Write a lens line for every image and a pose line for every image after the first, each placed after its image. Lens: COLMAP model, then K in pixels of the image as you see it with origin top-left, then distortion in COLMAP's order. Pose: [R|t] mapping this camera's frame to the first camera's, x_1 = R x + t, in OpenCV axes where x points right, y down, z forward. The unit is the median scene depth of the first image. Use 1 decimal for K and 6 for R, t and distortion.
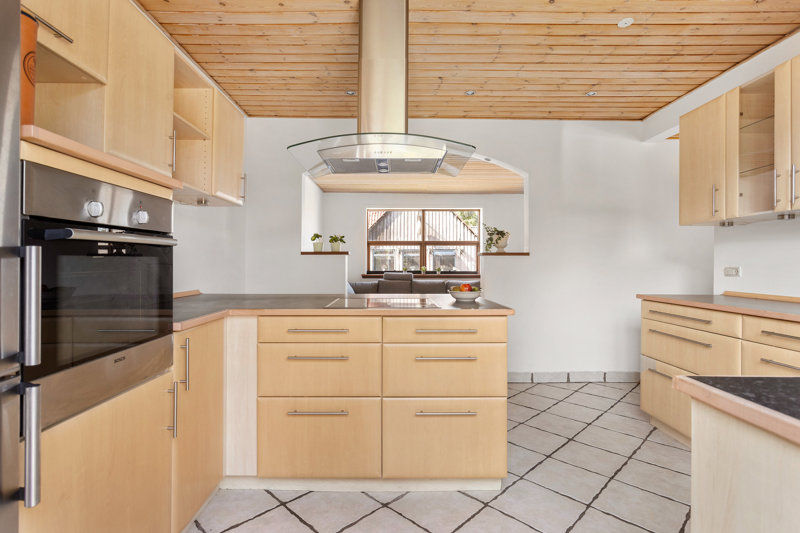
lens RADIAL K [[405.5, 0, 395.0], [0, 405.5, 263.3], [0, 0, 1]] dist [-0.002358, 0.000026]
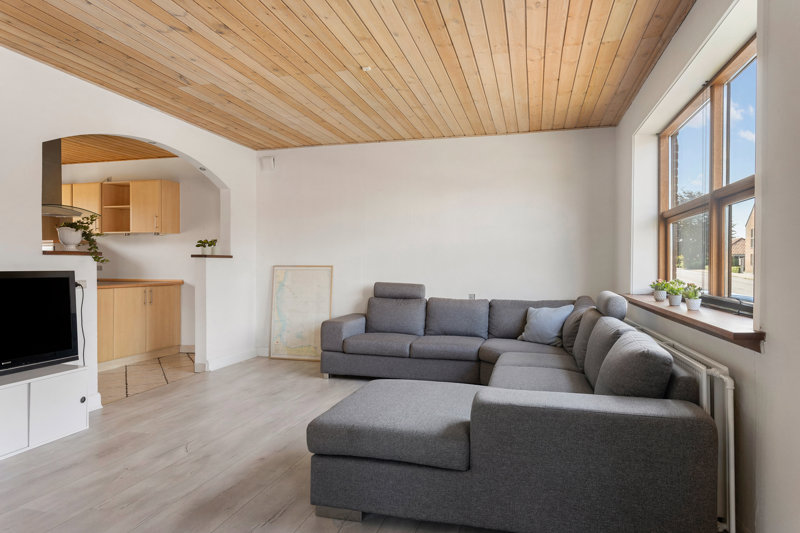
lens RADIAL K [[491.9, 0, 397.8], [0, 491.9, 273.8], [0, 0, 1]] dist [-0.000996, -0.000355]
pose [[-0.277495, 0.012528, -0.960645, 0.463855], [-0.005123, 0.999881, 0.014519, -0.000272], [0.960713, 0.008951, -0.277398, 0.877850]]
